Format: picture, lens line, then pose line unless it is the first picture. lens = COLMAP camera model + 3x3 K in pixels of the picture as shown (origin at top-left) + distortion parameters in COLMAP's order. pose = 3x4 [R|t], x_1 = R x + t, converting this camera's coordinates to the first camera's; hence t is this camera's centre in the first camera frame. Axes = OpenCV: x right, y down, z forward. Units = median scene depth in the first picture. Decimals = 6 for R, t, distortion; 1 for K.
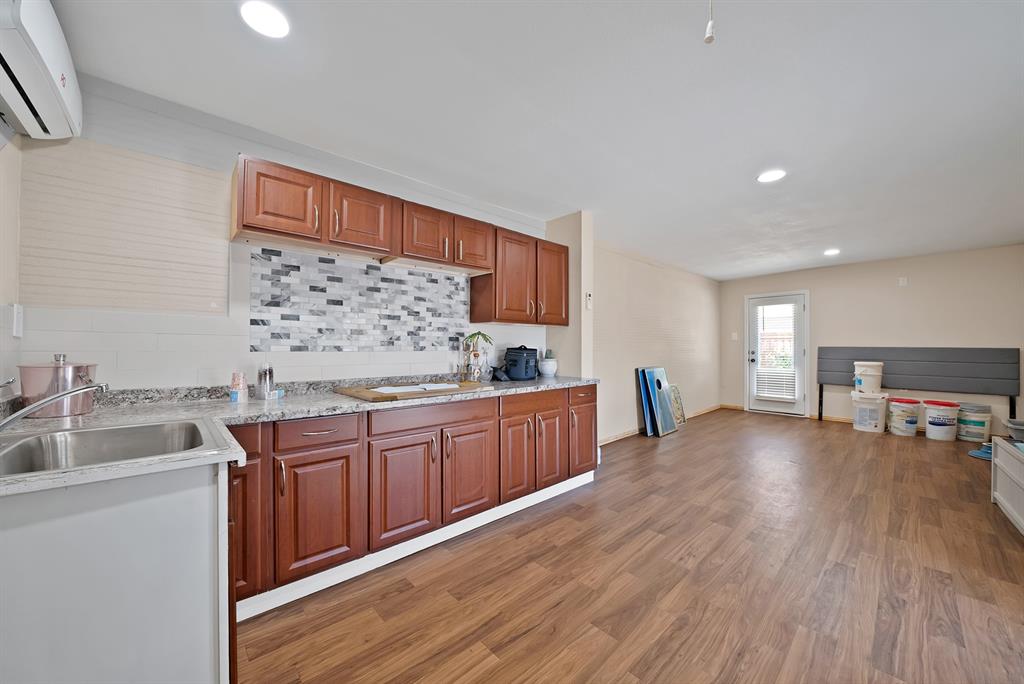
lens RADIAL K [[367.4, 0, 511.5], [0, 367.4, 345.4], [0, 0, 1]] dist [-0.022977, 0.001790]
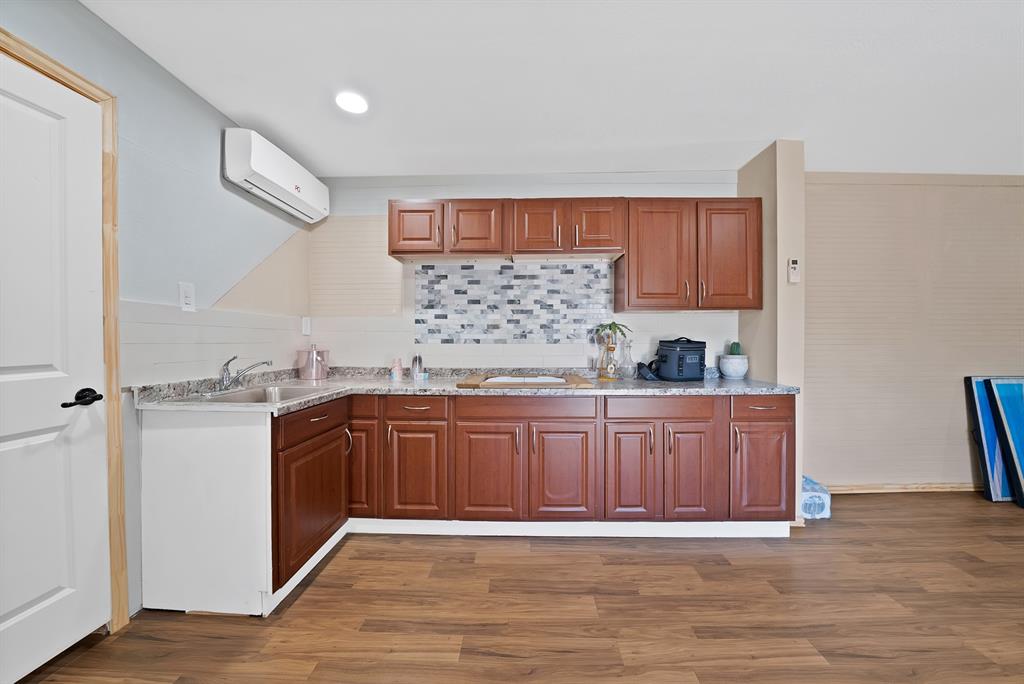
lens RADIAL K [[367.4, 0, 517.6], [0, 367.4, 343.0], [0, 0, 1]] dist [-0.022977, 0.001790]
pose [[0.725701, 0.002828, -0.688004, 0.459268], [0.004796, 0.999946, 0.009169, 0.004506], [0.687993, -0.009953, 0.725649, 0.255632]]
